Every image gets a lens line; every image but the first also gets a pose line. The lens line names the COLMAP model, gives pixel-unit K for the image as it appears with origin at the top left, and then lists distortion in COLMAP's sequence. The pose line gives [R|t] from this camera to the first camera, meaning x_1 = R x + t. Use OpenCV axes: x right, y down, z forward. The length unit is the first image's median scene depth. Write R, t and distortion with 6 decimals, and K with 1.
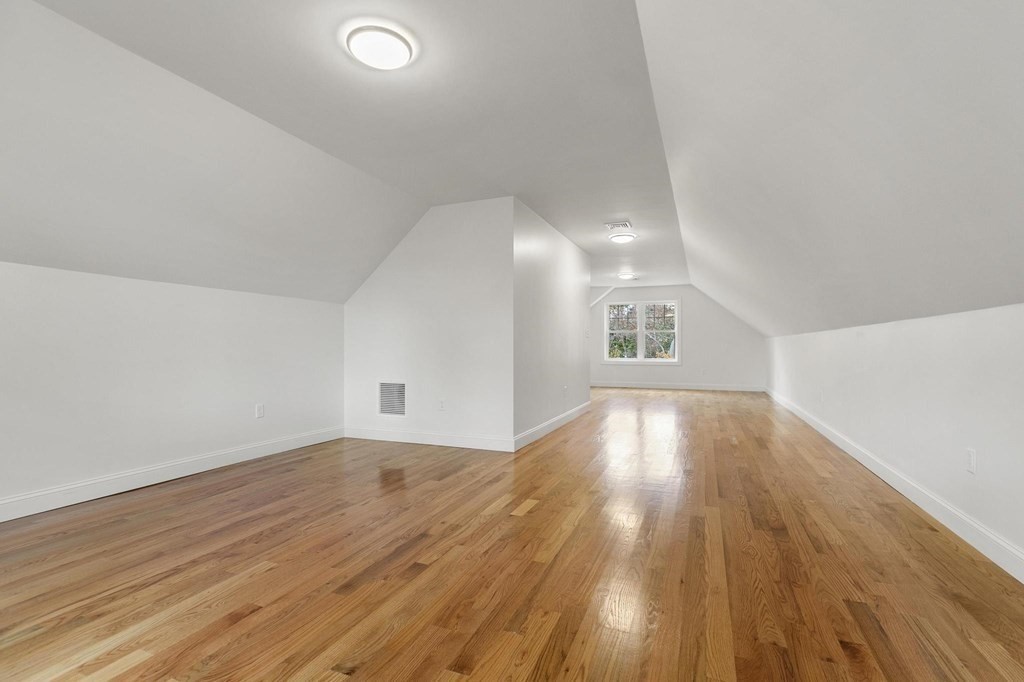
lens RADIAL K [[467.0, 0, 509.0], [0, 467.0, 341.9], [0, 0, 1]] dist [0.008837, -0.001771]
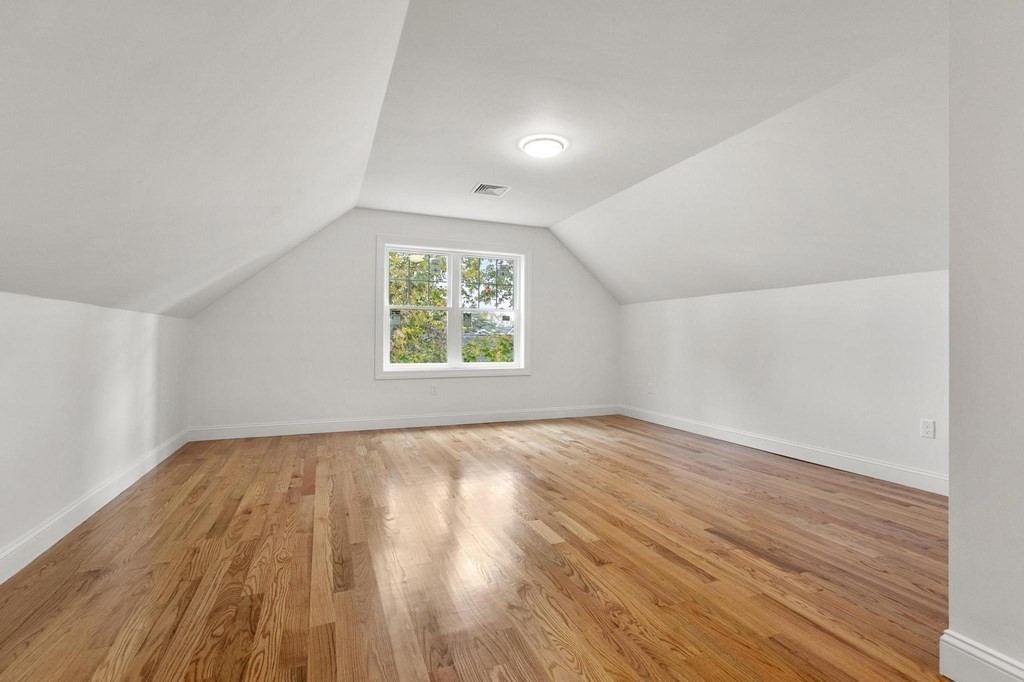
lens RADIAL K [[467.0, 0, 509.3], [0, 467.0, 342.8], [0, 0, 1]] dist [0.008837, -0.001771]
pose [[-0.714921, -0.003495, -0.699196, 0.657077], [0.003000, 0.999963, -0.008066, 0.024448], [0.699199, -0.007864, -0.714884, 1.537138]]
